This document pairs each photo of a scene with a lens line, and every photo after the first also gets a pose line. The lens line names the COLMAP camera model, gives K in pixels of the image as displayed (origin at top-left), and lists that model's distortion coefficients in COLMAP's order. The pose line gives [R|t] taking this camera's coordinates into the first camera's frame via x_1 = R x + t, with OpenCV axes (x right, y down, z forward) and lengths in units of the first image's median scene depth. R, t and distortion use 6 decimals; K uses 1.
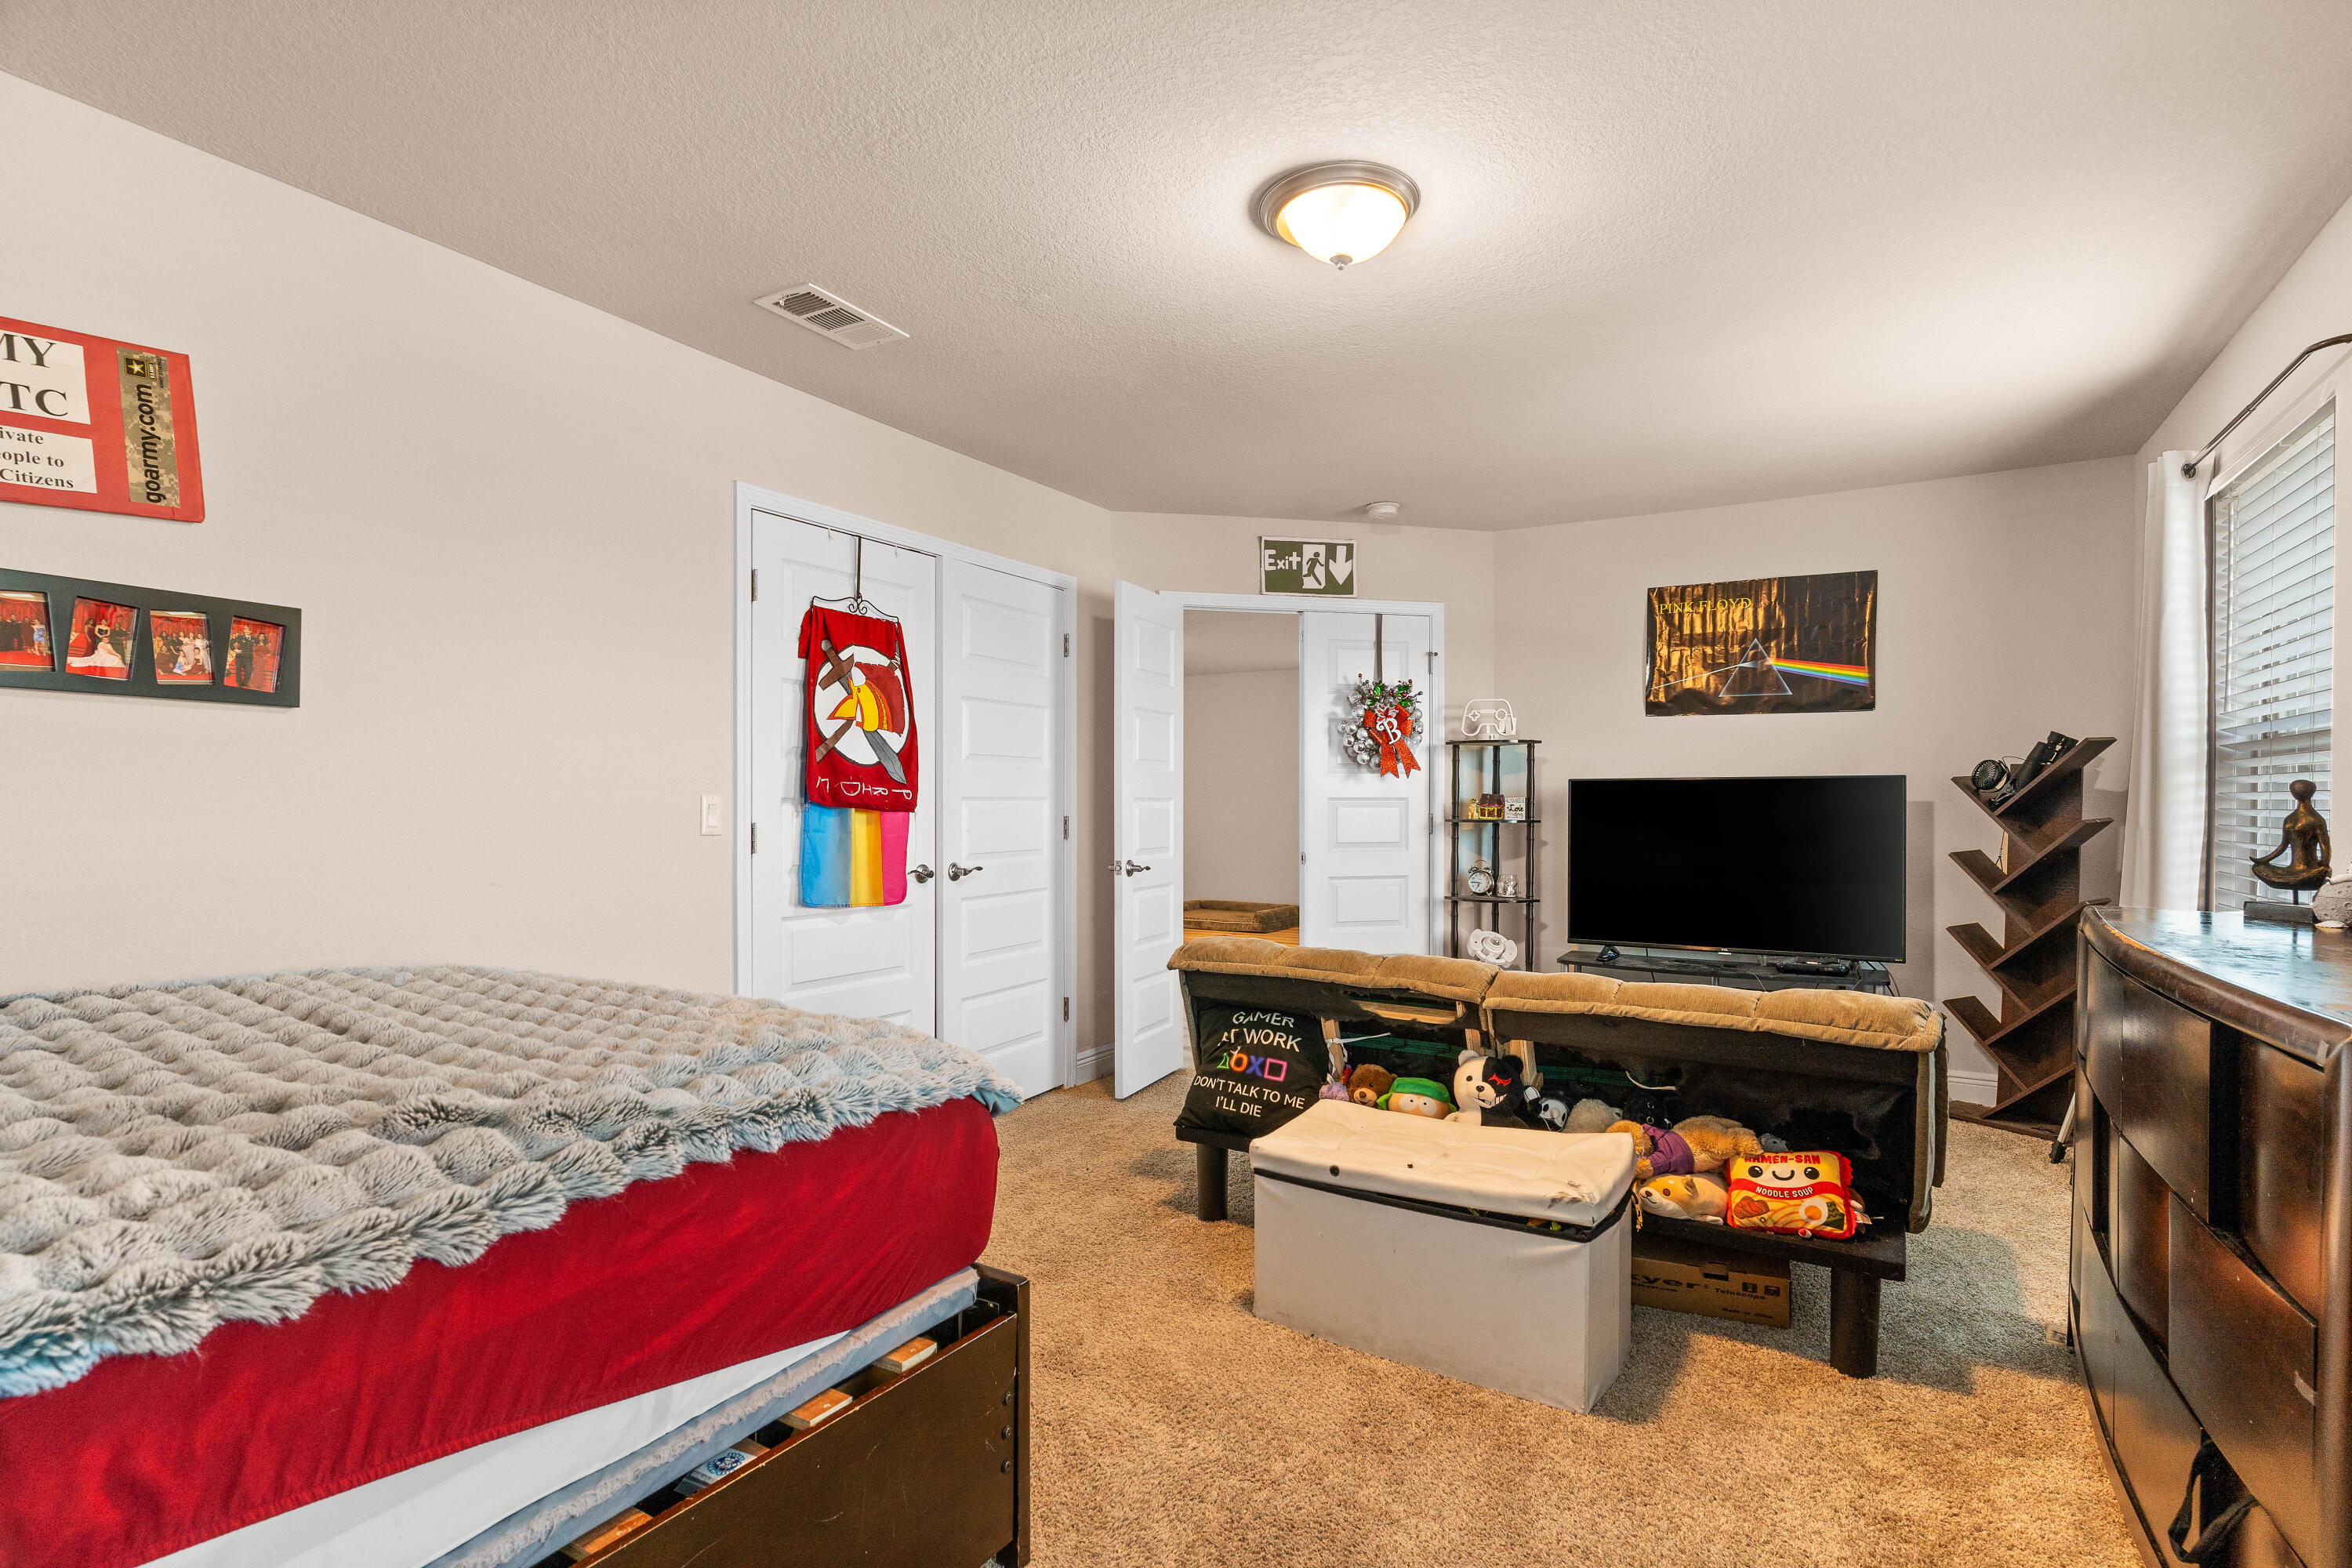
lens RADIAL K [[1143.7, 0, 1176.0], [0, 1143.7, 784.0], [0, 0, 1]] dist [0.003046, 0.000404]
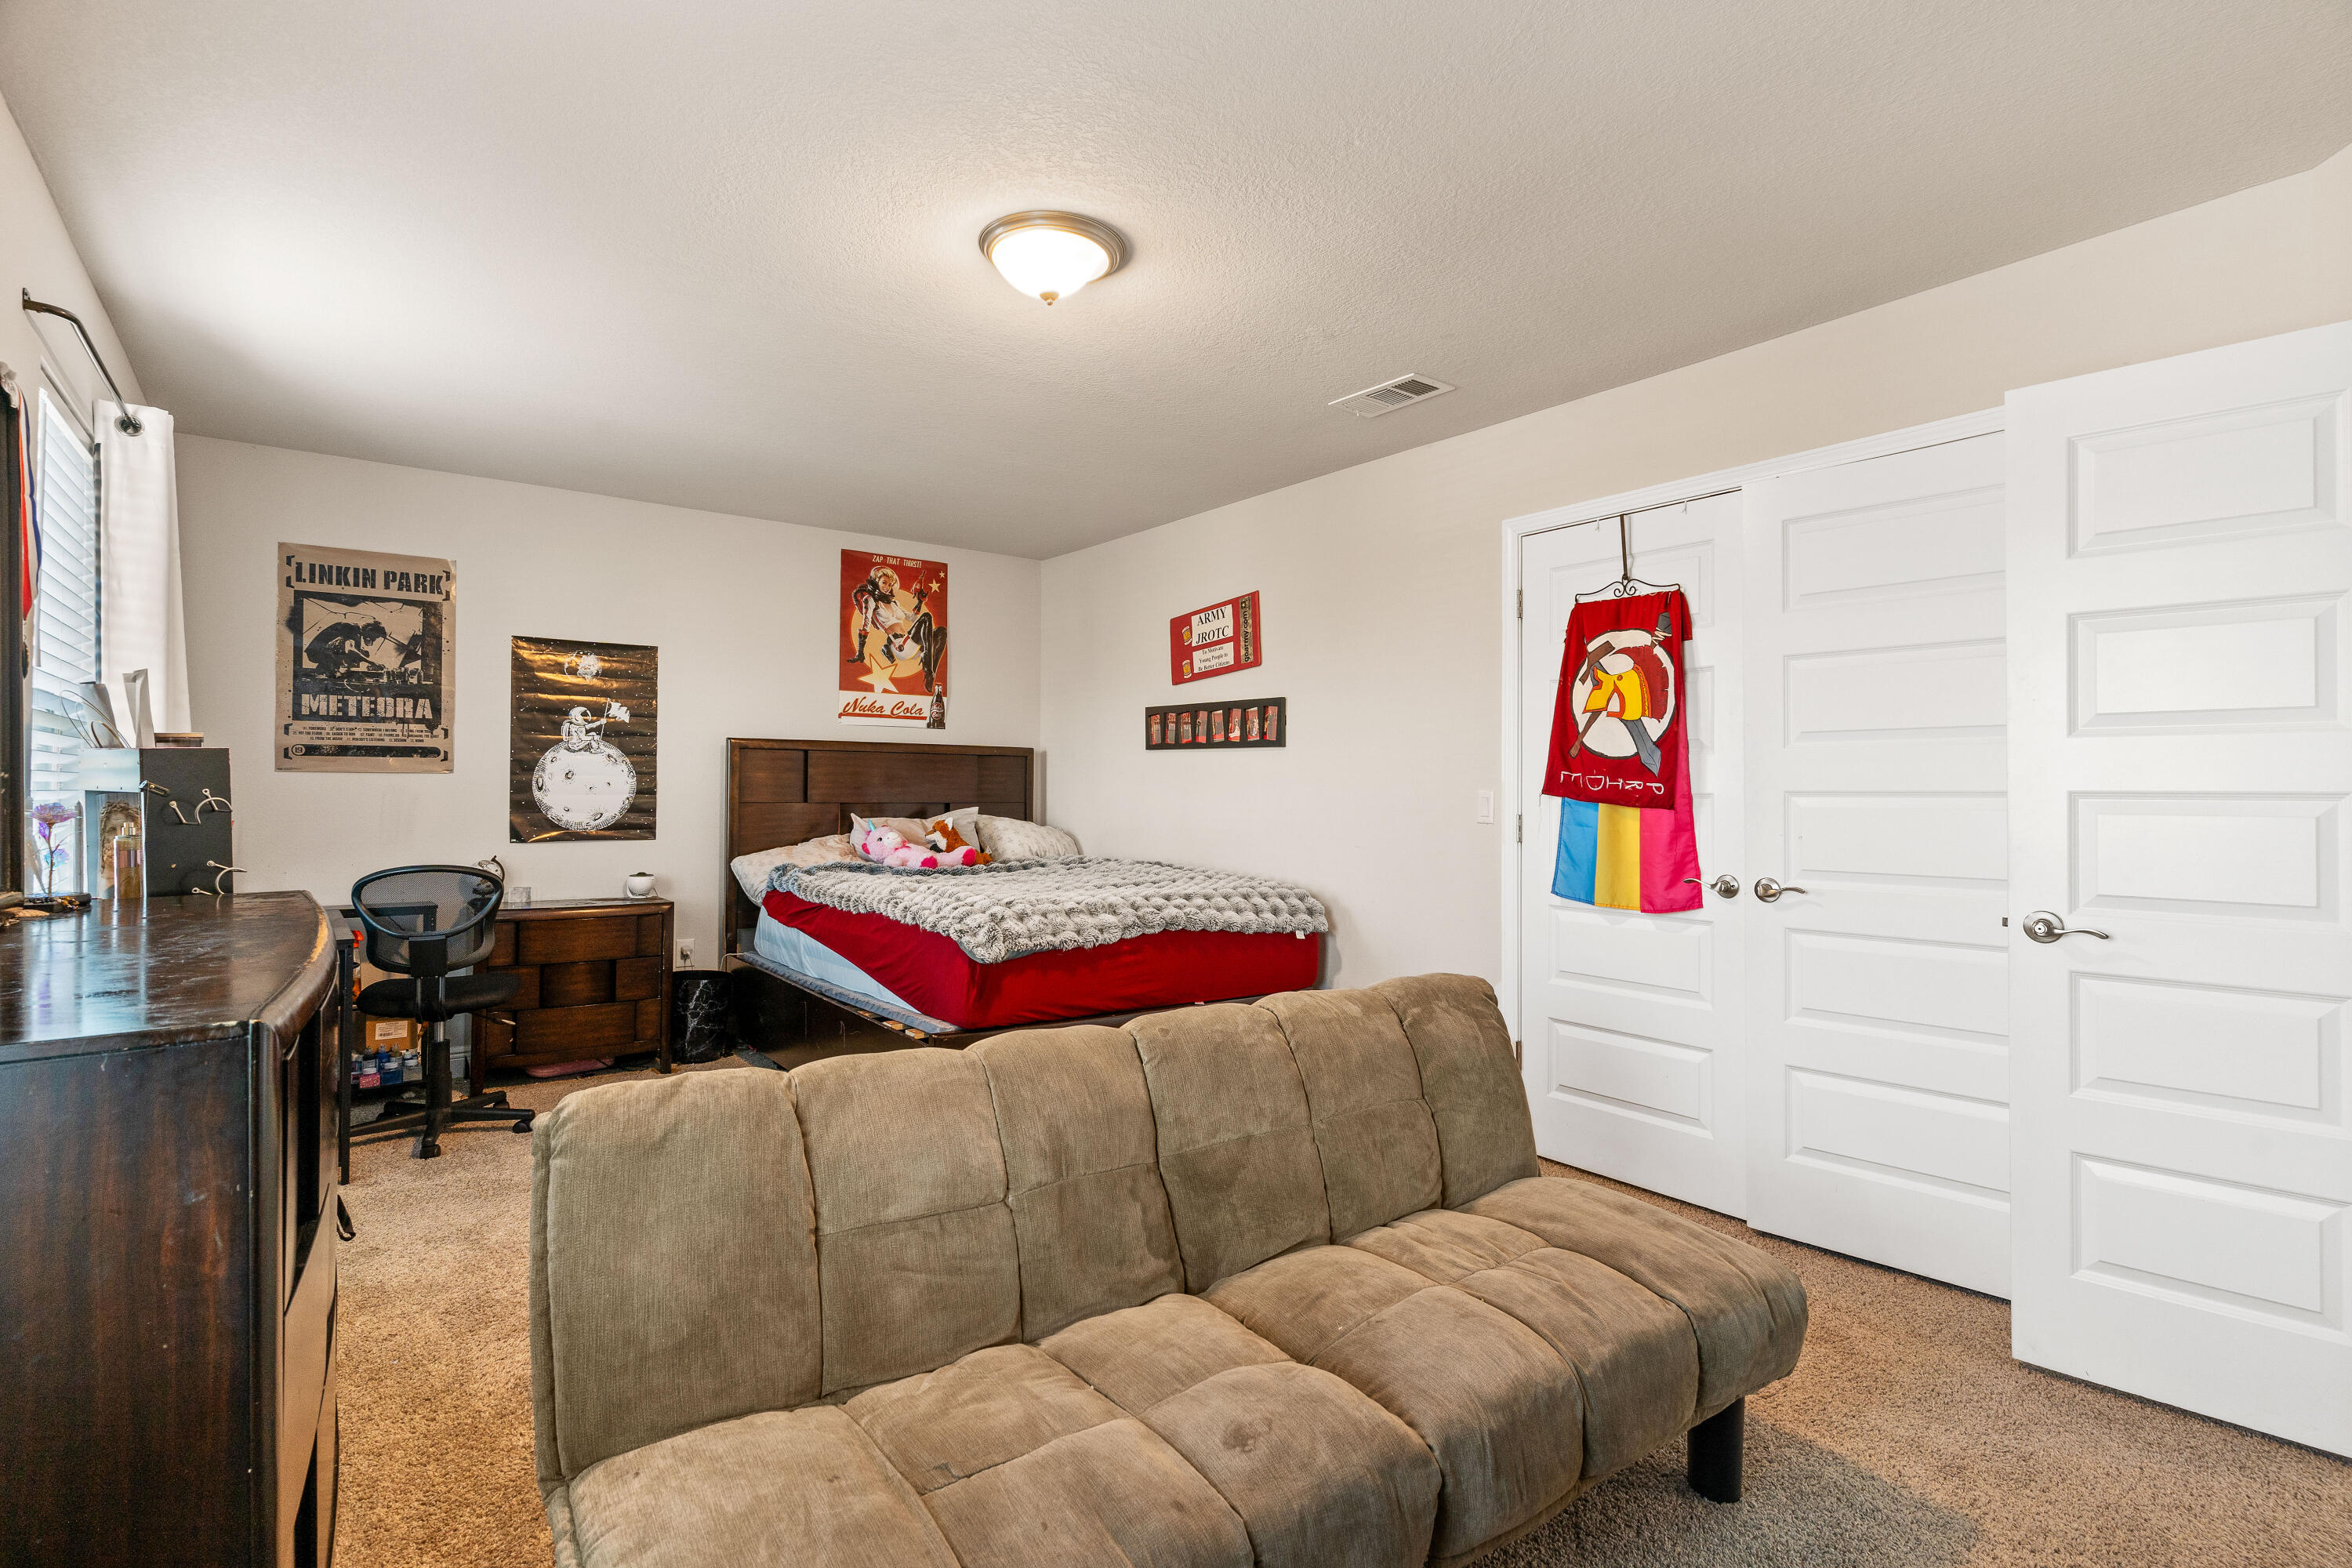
lens RADIAL K [[1143.7, 0, 1176.0], [0, 1143.7, 784.0], [0, 0, 1]] dist [0.003046, 0.000404]
pose [[-0.399002, -0.013767, -0.916847, 0.751162], [0.001617, 0.999875, -0.015717, 0.020057], [0.916949, -0.007753, -0.398930, 1.069857]]
